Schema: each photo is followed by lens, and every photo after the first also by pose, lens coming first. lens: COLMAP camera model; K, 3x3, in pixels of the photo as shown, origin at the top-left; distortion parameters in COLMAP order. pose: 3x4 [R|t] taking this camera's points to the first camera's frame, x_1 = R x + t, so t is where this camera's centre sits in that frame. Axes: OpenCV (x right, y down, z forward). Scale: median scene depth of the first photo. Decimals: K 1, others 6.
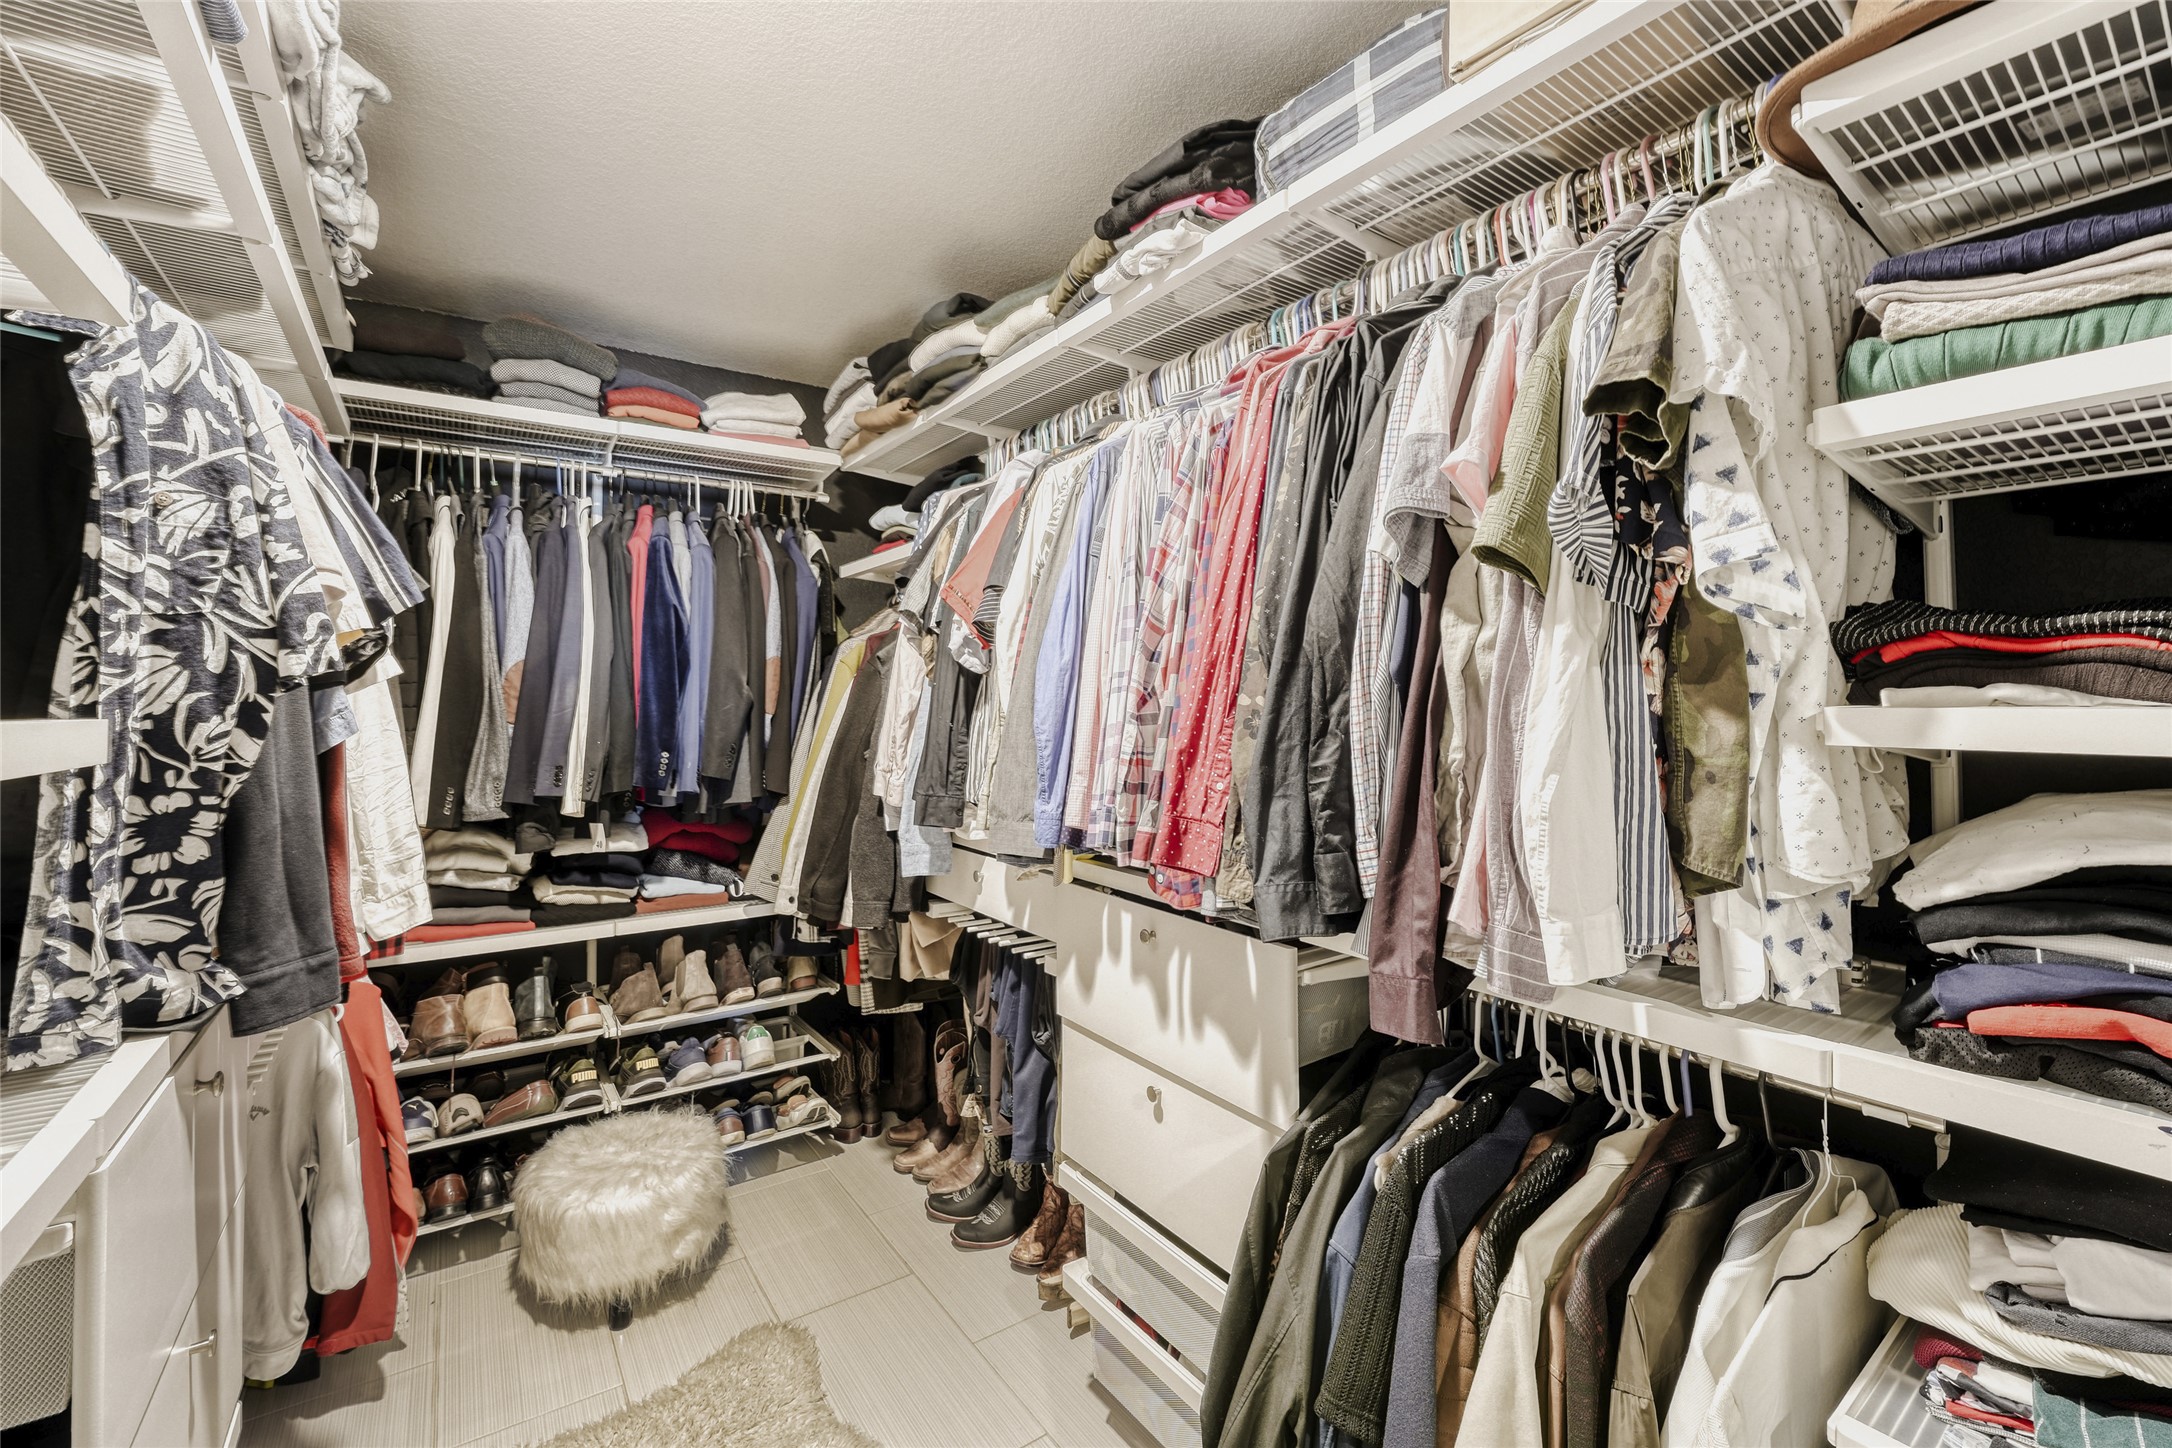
lens RADIAL K [[897.6, 0, 1073.7], [0, 897.6, 700.1], [0, 0, 1]] dist [-0.010898, 0.002115]
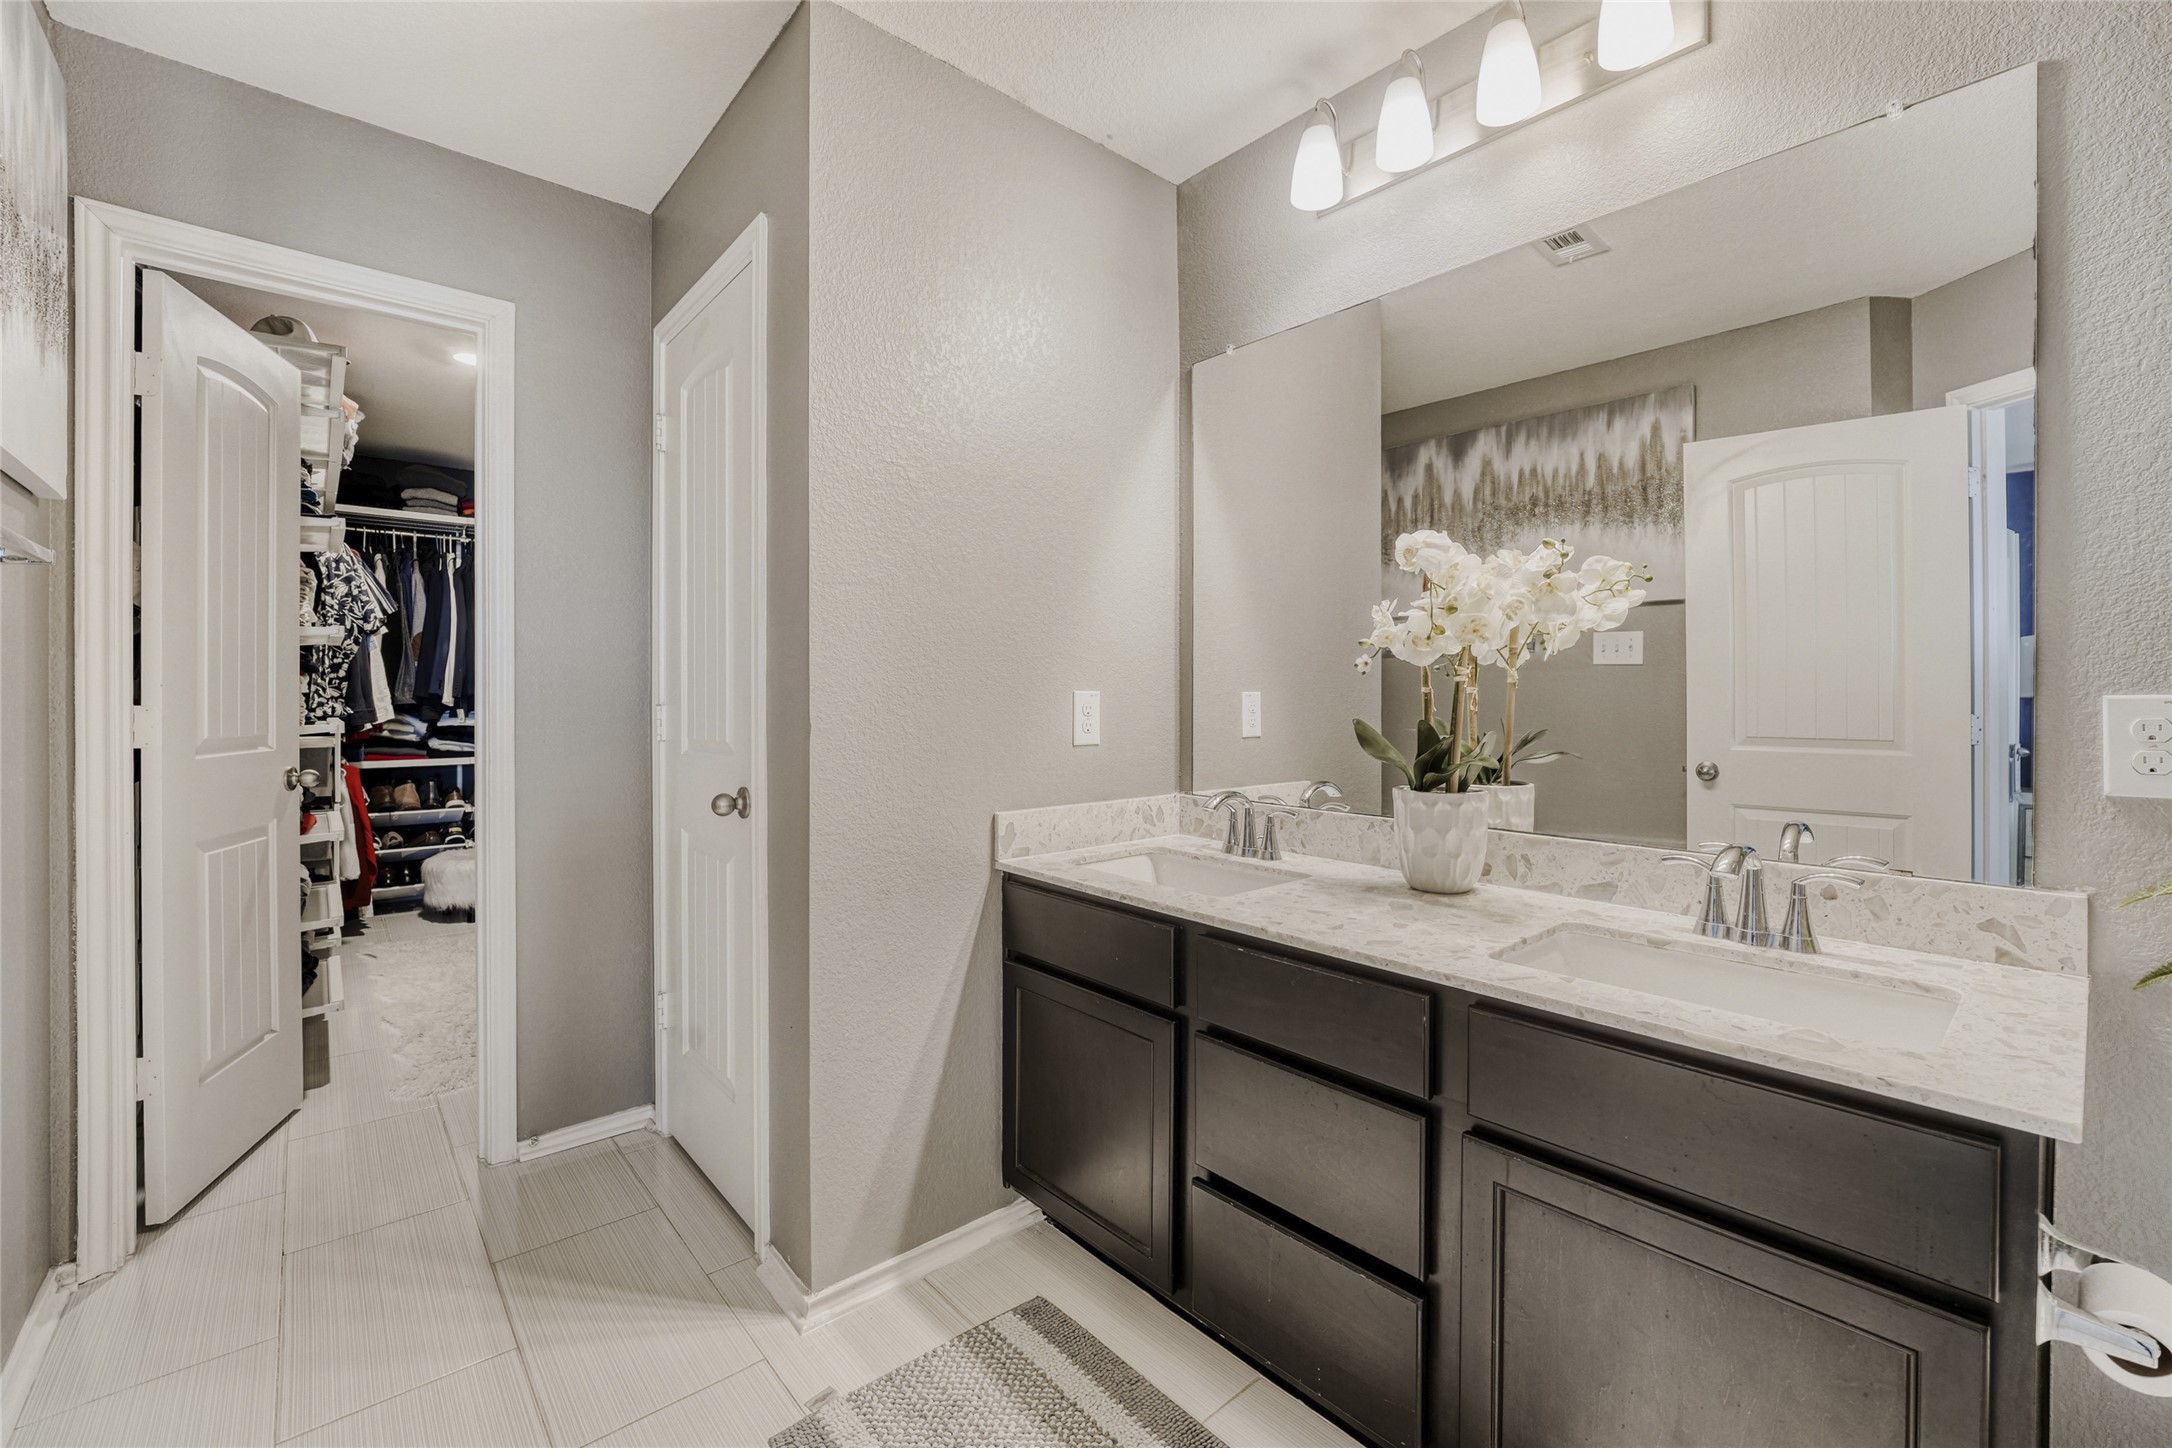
lens RADIAL K [[897.6, 0, 1122.6], [0, 897.6, 711.2], [0, 0, 1]] dist [-0.010898, 0.002115]
pose [[0.990867, -0.006698, 0.134674, 0.818179], [0.004239, 0.999819, 0.018542, 0.118233], [-0.134774, -0.017801, 0.990716, -1.450299]]
